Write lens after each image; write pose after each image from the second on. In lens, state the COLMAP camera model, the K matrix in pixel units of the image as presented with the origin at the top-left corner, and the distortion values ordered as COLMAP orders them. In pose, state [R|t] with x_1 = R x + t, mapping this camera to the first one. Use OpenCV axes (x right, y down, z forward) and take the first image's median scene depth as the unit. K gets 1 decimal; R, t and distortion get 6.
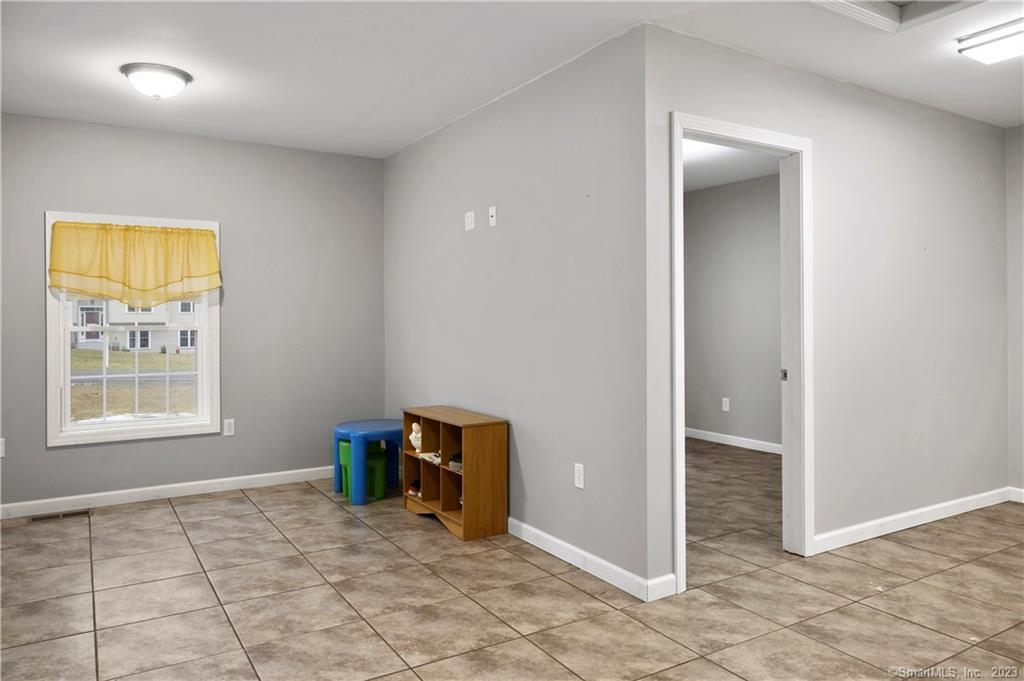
lens RADIAL K [[704.4, 0, 512.6], [0, 704.4, 315.2], [0, 0, 1]] dist [0.001718, -0.001848]
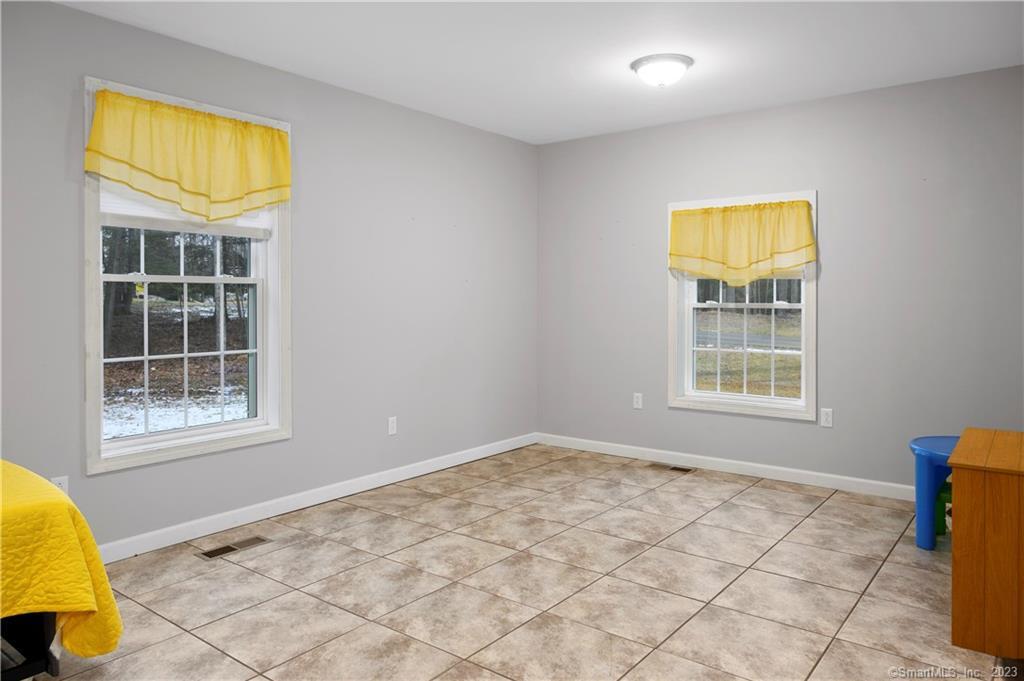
lens RADIAL K [[710.2, 0, 510.4], [0, 710.2, 312.0], [0, 0, 1]] dist [0.000843, 0.002045]
pose [[0.345103, 0.023435, -0.938272, 0.429700], [0.002631, 0.999660, 0.025936, 0.000400], [0.938561, -0.011419, 0.344924, 0.439981]]
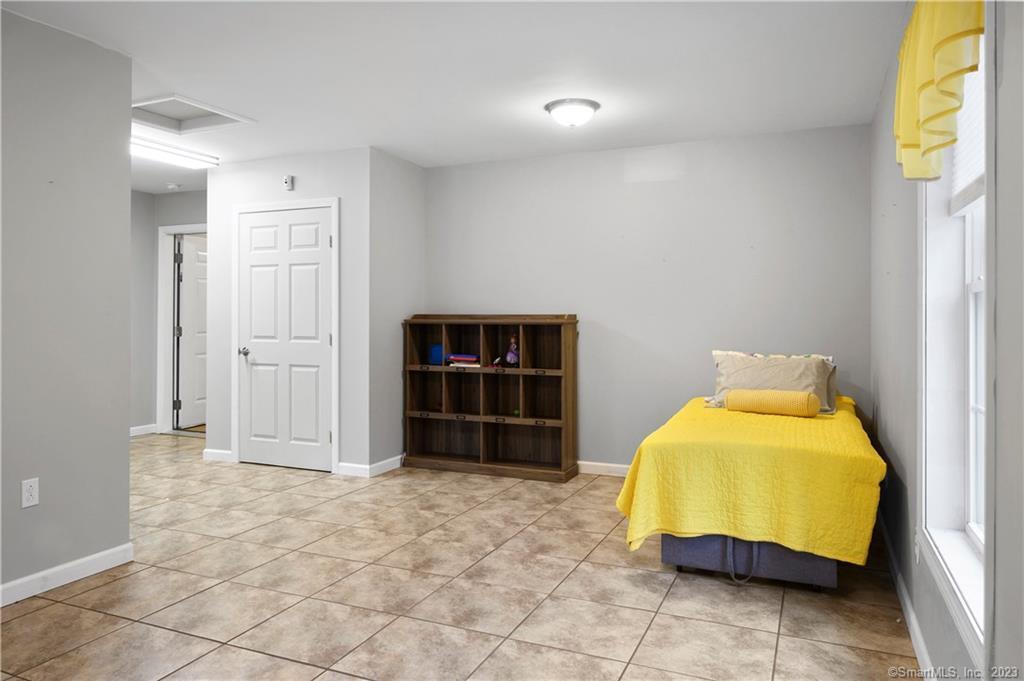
lens RADIAL K [[704.1, 0, 502.4], [0, 704.1, 339.3], [0, 0, 1]] dist [-0.003485, -0.000323]
pose [[-0.560710, -0.030143, 0.827463, -0.938976], [-0.003188, 0.999408, 0.034246, 0.003749], [-0.828006, 0.016564, -0.560475, 0.980202]]
